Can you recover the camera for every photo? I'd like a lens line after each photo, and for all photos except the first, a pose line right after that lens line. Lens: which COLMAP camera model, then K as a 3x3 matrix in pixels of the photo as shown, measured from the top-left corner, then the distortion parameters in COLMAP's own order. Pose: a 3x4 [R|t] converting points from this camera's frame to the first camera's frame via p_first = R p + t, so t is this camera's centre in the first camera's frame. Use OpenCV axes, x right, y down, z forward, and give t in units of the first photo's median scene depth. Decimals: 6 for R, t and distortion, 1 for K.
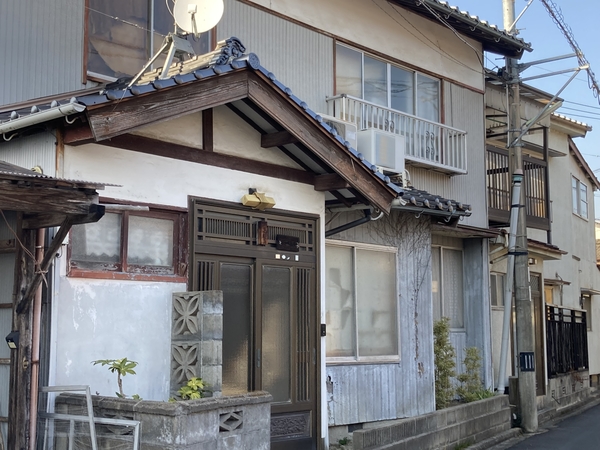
lens RADIAL K [[930.0, 0, 304.1], [0, 930.0, 201.8], [0, 0, 1]] dist [0.143779, 0.000000]
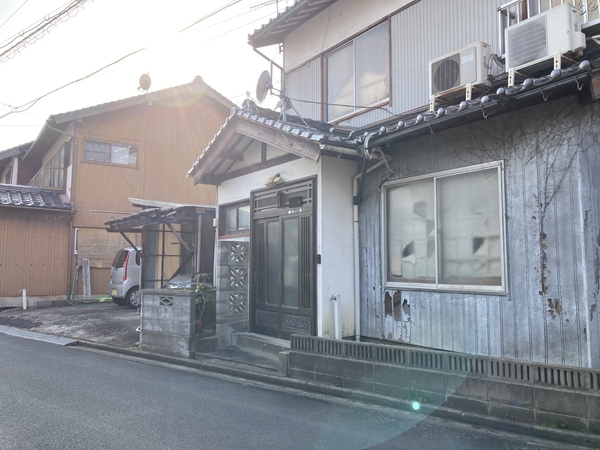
lens RADIAL K [[488.3, 0, 296.1], [0, 488.3, 219.6], [0, 0, 1]] dist [0.044103, -0.039952]
pose [[-0.242281, -0.096705, -0.965374, 0.701475], [0.131063, 0.982637, -0.131328, 0.167757], [0.961313, -0.158343, -0.225400, 1.125542]]
